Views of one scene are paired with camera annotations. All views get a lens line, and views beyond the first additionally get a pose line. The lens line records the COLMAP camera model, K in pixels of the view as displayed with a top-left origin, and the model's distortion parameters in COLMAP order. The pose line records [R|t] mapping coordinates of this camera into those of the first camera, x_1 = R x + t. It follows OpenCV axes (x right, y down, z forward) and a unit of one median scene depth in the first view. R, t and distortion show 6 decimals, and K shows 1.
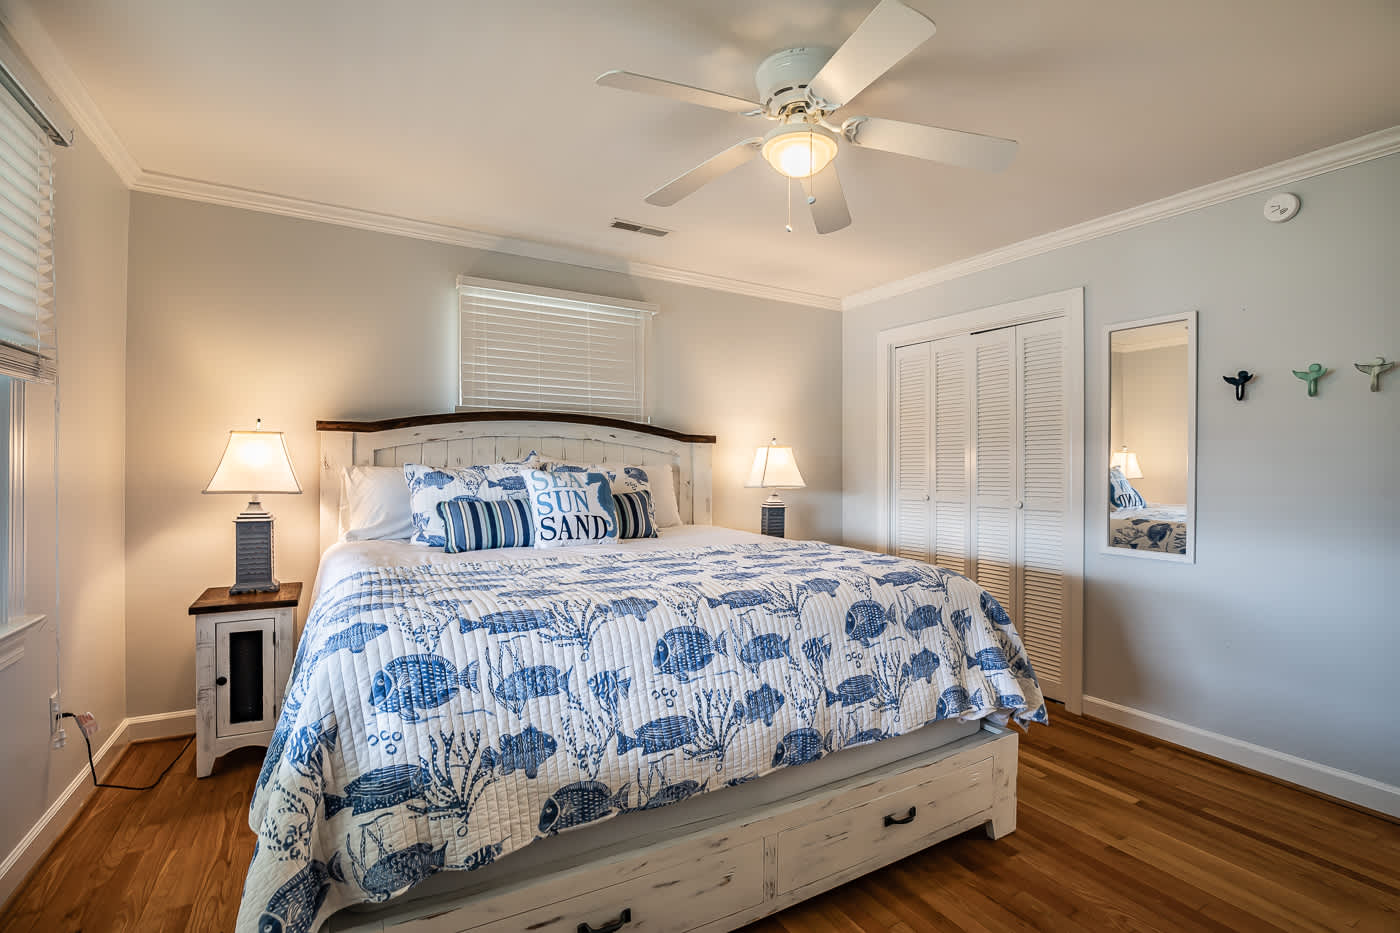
lens RADIAL K [[632.8, 0, 700.0], [0, 632.8, 466.5], [0, 0, 1]] dist [-0.038742, -0.000080]
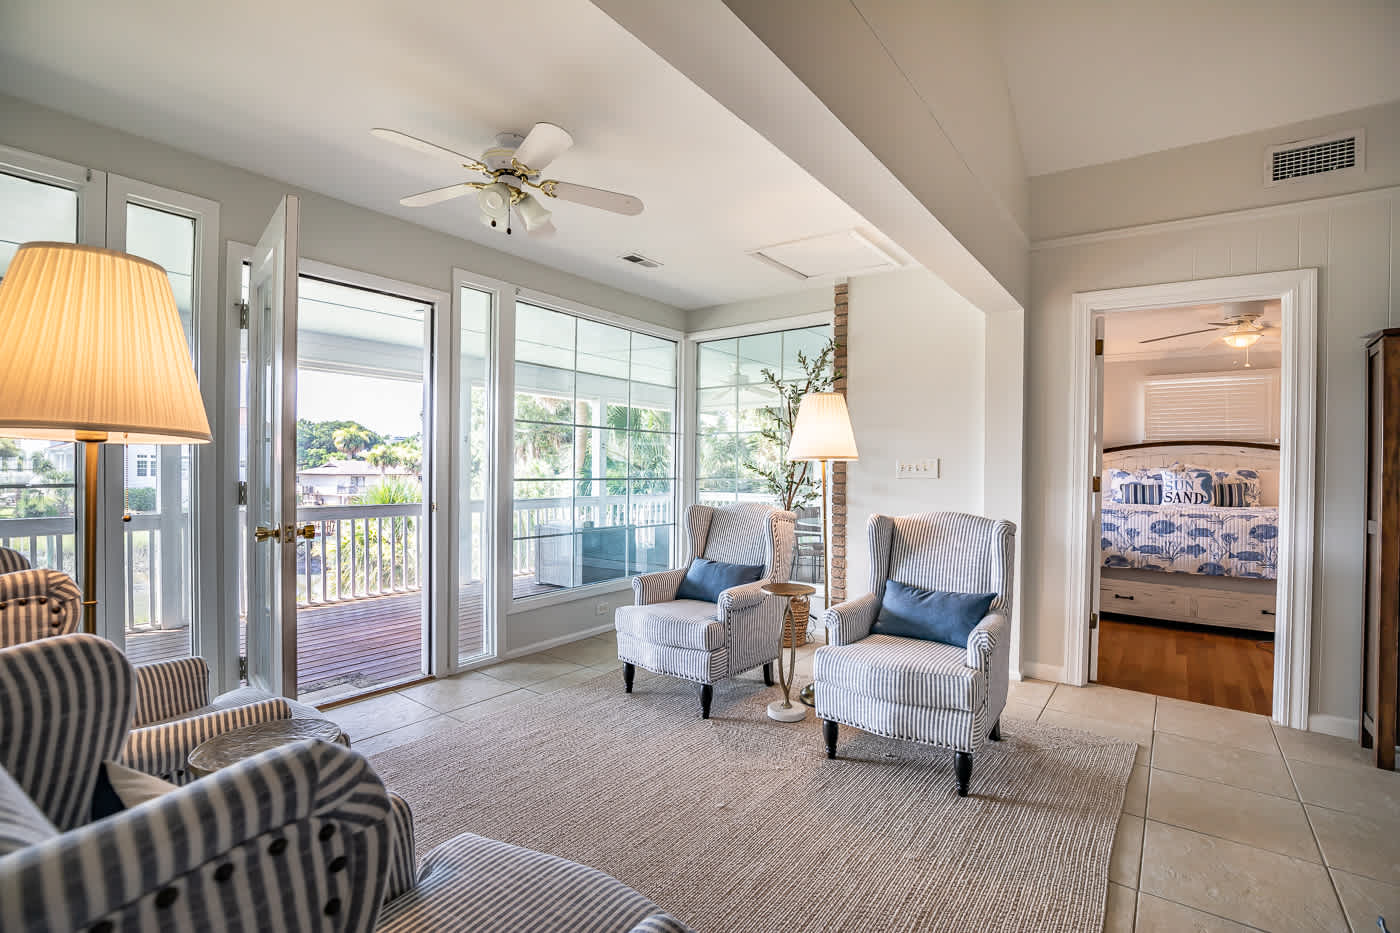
lens RADIAL K [[632.8, 0, 700.0], [0, 632.8, 466.5], [0, 0, 1]] dist [-0.038742, -0.000080]
pose [[0.376583, -0.003701, -0.926375, 1.154460], [-0.006577, 0.999956, -0.006668, 0.015837], [0.926359, 0.008604, 0.376543, -1.346706]]
